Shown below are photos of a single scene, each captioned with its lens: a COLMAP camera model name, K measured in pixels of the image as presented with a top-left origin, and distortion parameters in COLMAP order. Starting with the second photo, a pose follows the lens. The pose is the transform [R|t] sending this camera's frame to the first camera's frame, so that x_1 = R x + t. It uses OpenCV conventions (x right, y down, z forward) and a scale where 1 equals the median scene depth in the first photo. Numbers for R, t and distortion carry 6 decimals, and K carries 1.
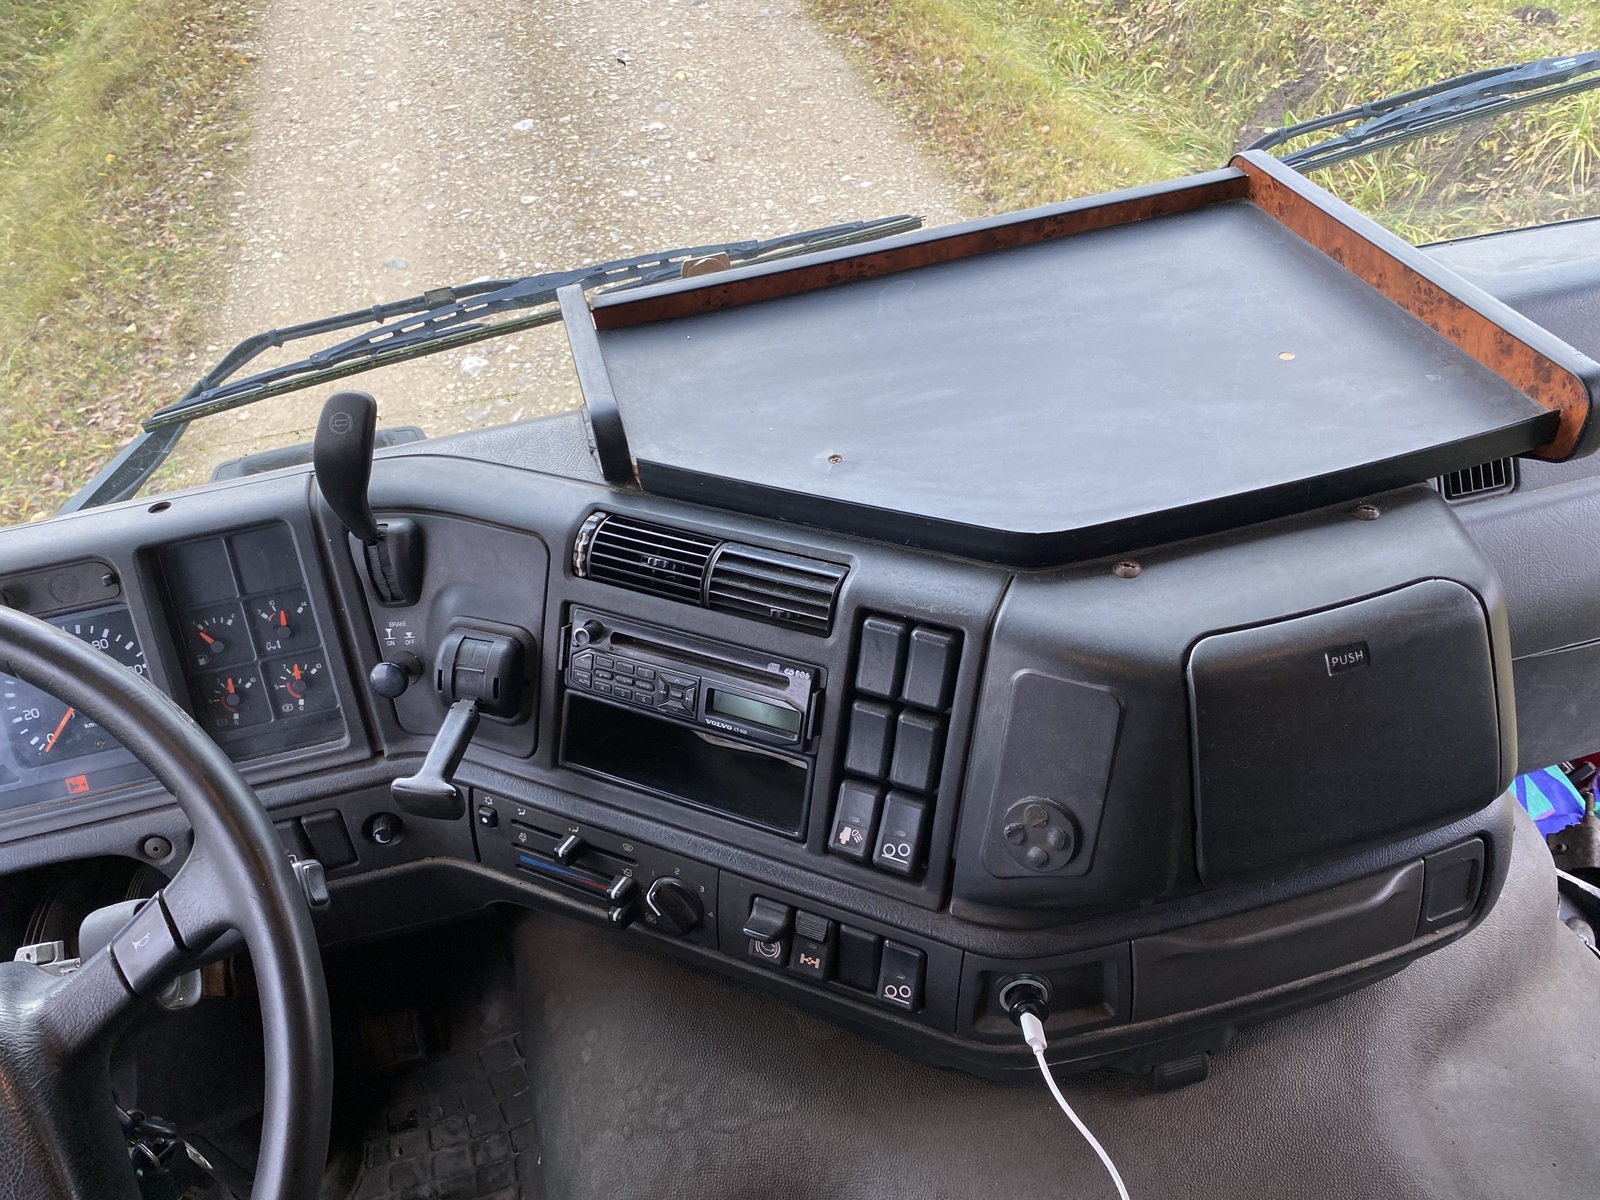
lens RADIAL K [[1204.4, 0, 796.1], [0, 1204.4, 577.1], [0, 0, 1]] dist [0.060556, -0.111264]
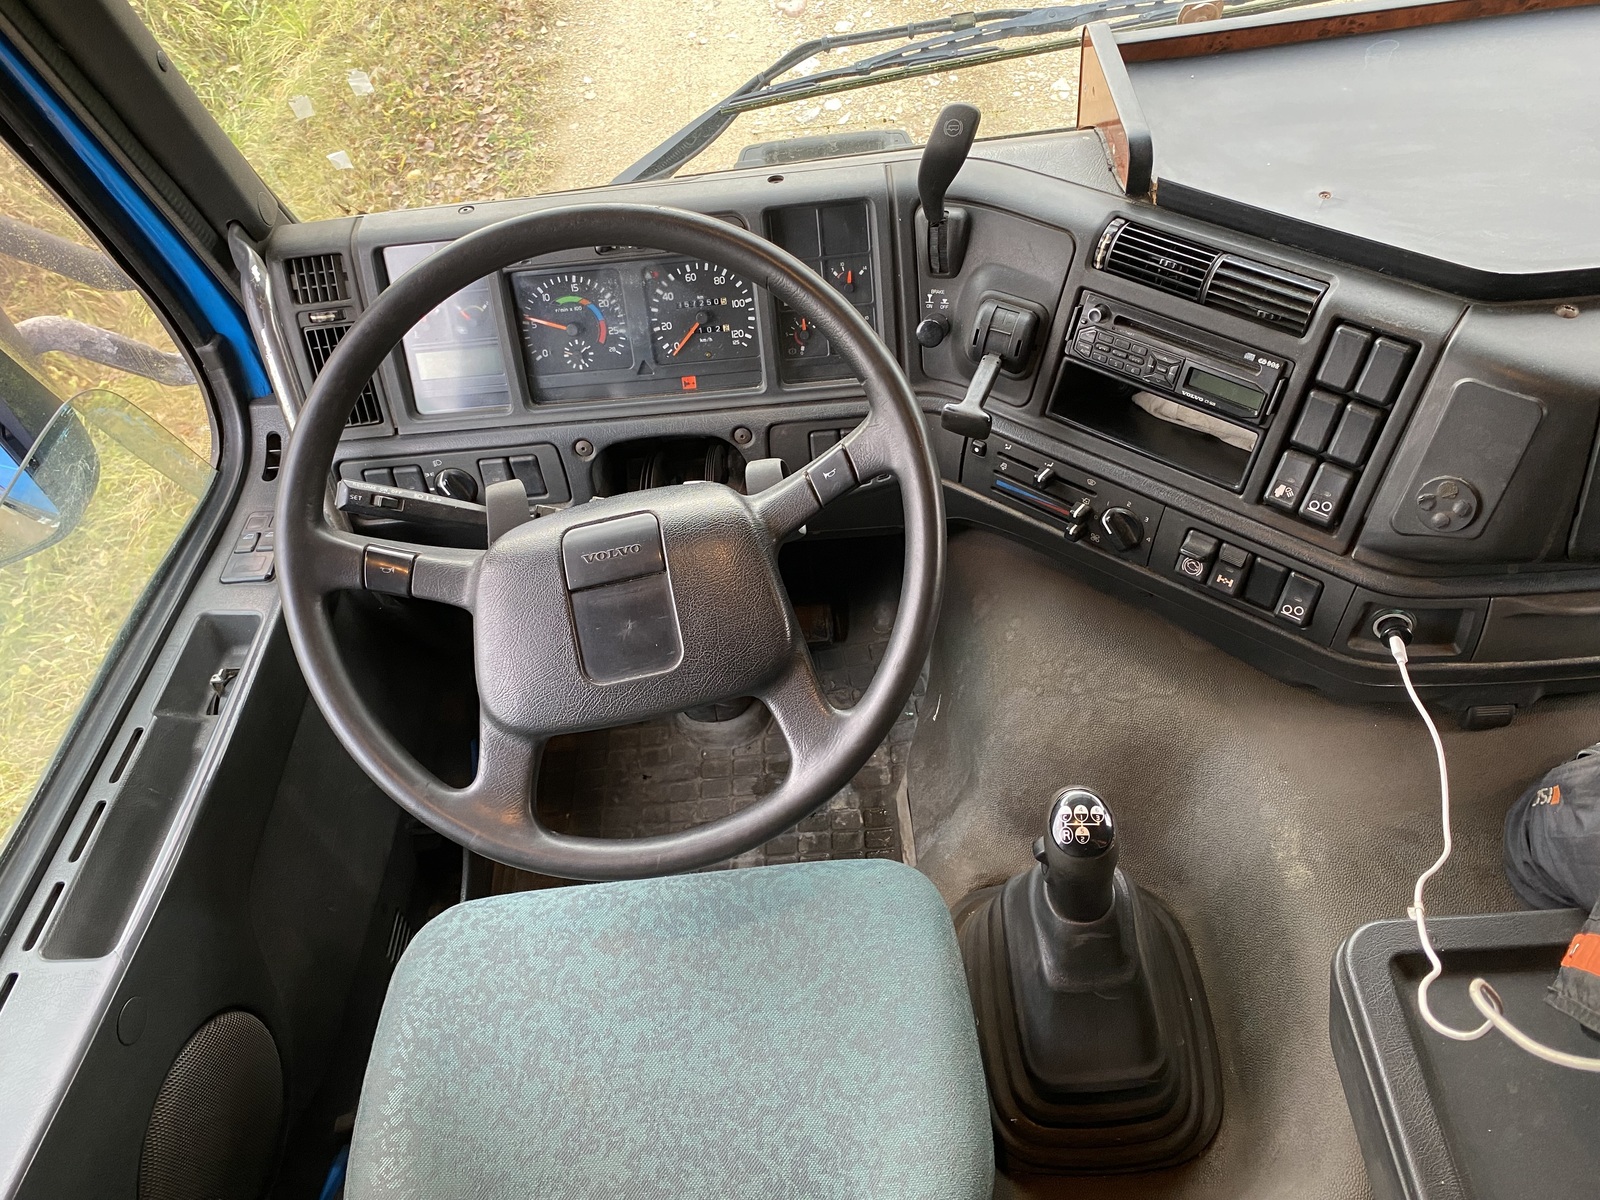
lens RADIAL K [[1204.4, 0, 796.1], [0, 1204.4, 577.1], [0, 0, 1]] dist [0.060556, -0.111264]
pose [[0.974203, 0.158284, -0.160855, -0.233734], [-0.119465, 0.966432, 0.227460, 0.062245], [0.191459, -0.202376, 0.960410, -0.379368]]
